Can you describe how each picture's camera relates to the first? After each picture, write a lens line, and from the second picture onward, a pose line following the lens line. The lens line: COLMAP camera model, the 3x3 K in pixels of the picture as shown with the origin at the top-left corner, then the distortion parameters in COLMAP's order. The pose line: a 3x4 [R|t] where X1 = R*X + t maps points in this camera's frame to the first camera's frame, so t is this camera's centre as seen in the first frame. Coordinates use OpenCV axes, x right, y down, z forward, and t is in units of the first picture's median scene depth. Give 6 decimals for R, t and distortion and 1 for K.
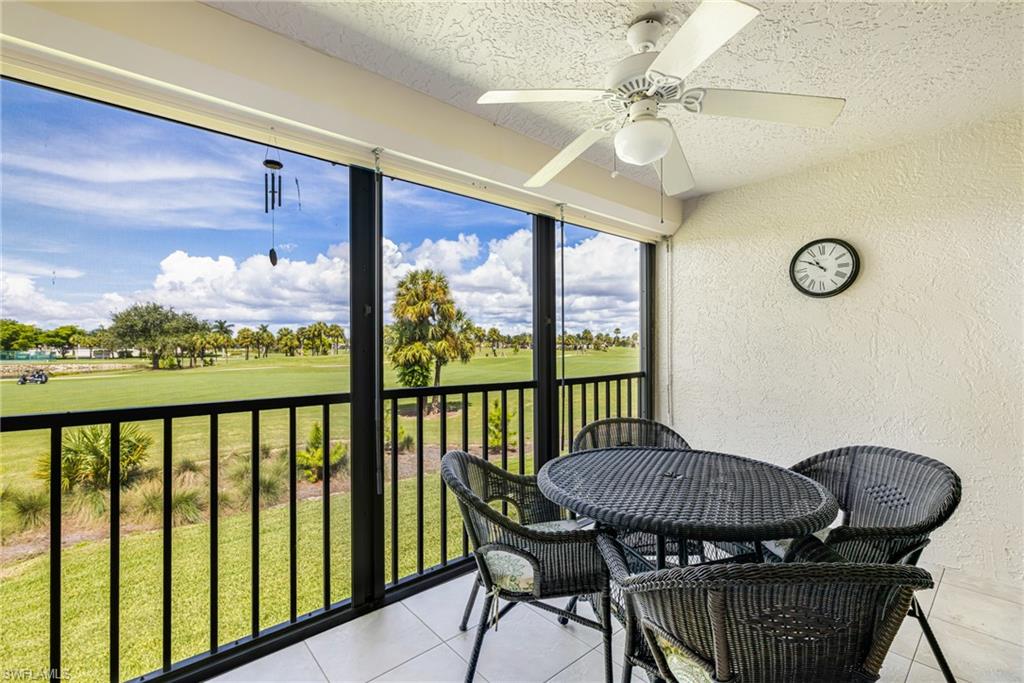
lens RADIAL K [[443.4, 0, 502.2], [0, 443.4, 341.4], [0, 0, 1]] dist [0.002759, 0.001466]
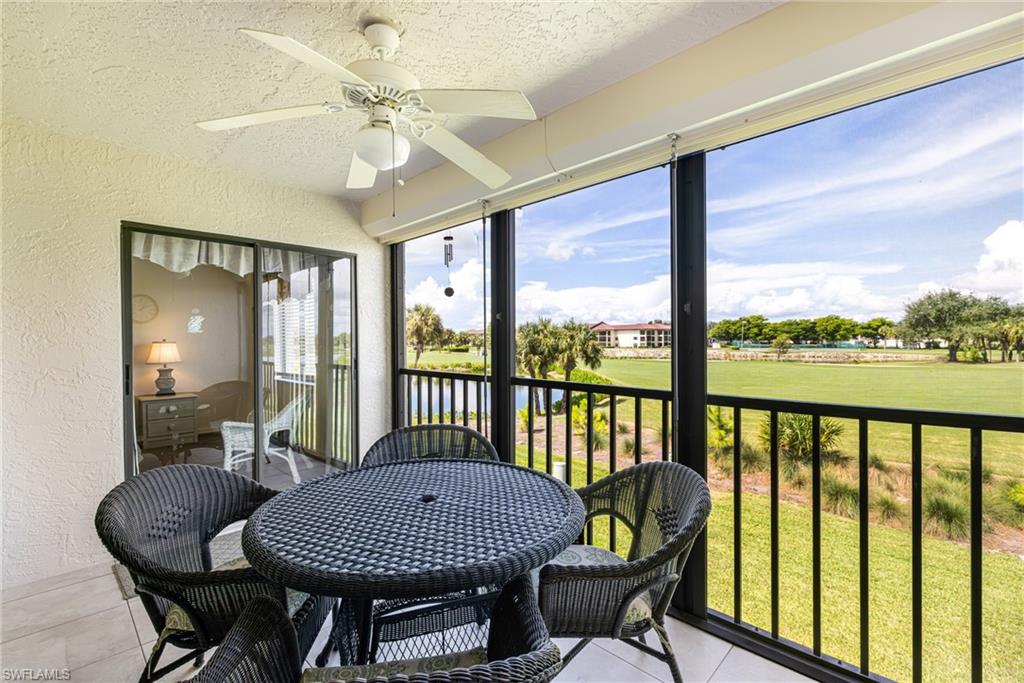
lens RADIAL K [[443.4, 0, 523.1], [0, 443.4, 338.6], [0, 0, 1]] dist [0.002759, 0.001466]
pose [[0.109758, 0.000436, -0.993958, 0.088251], [0.015138, 0.999883, 0.002110, -0.000295], [0.993843, -0.015278, 0.109739, 0.077768]]
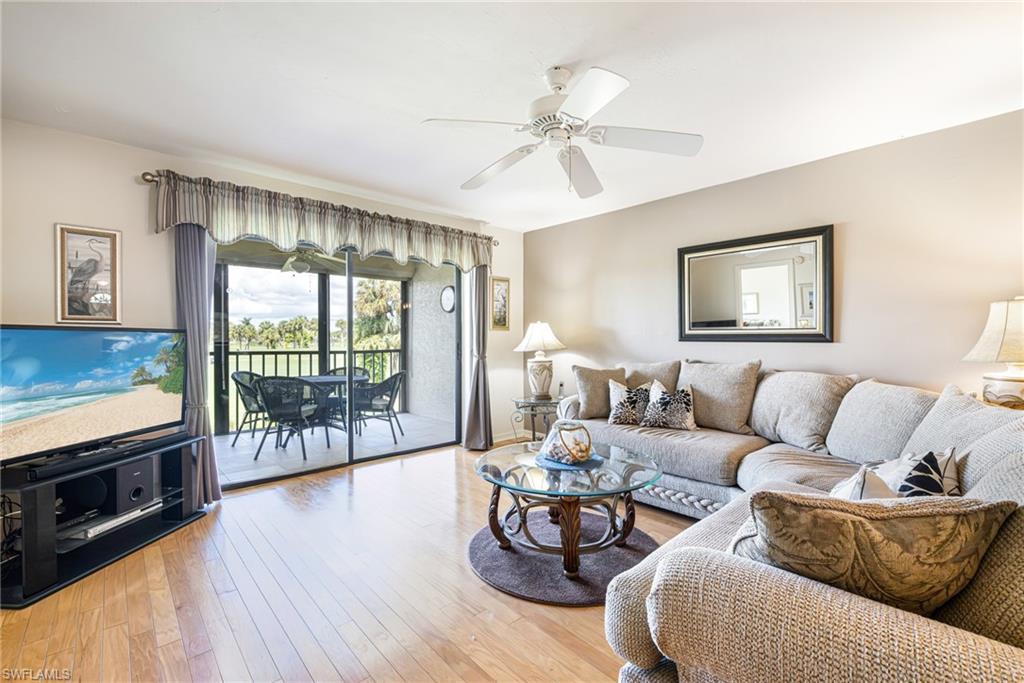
lens RADIAL K [[444.7, 0, 517.0], [0, 444.7, 338.5], [0, 0, 1]] dist [-0.026775, -0.001392]
pose [[0.998565, 0.004656, 0.053348, 0.104646], [-0.004982, 0.999970, 0.005976, 0.001413], [-0.053318, -0.006233, 0.998558, -0.133568]]
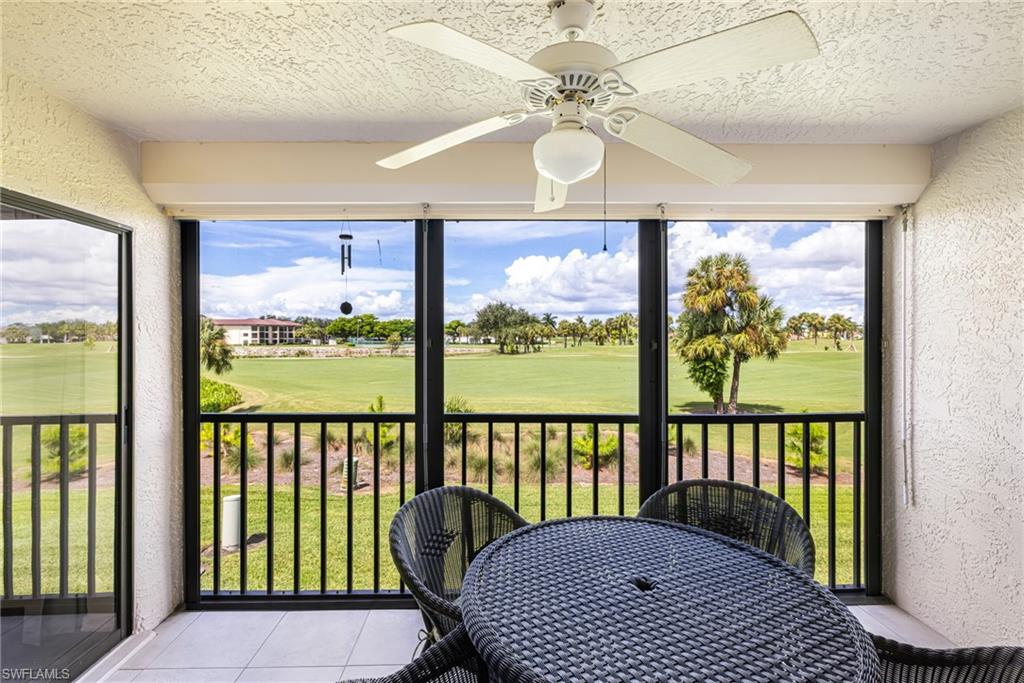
lens RADIAL K [[443.4, 0, 495.8], [0, 443.4, 329.0], [0, 0, 1]] dist [0.002759, 0.001466]
pose [[0.772009, -0.004716, -0.635594, 0.046523], [0.002981, 0.999988, -0.003799, -0.008510], [0.635604, 0.001038, 0.772015, 0.019295]]
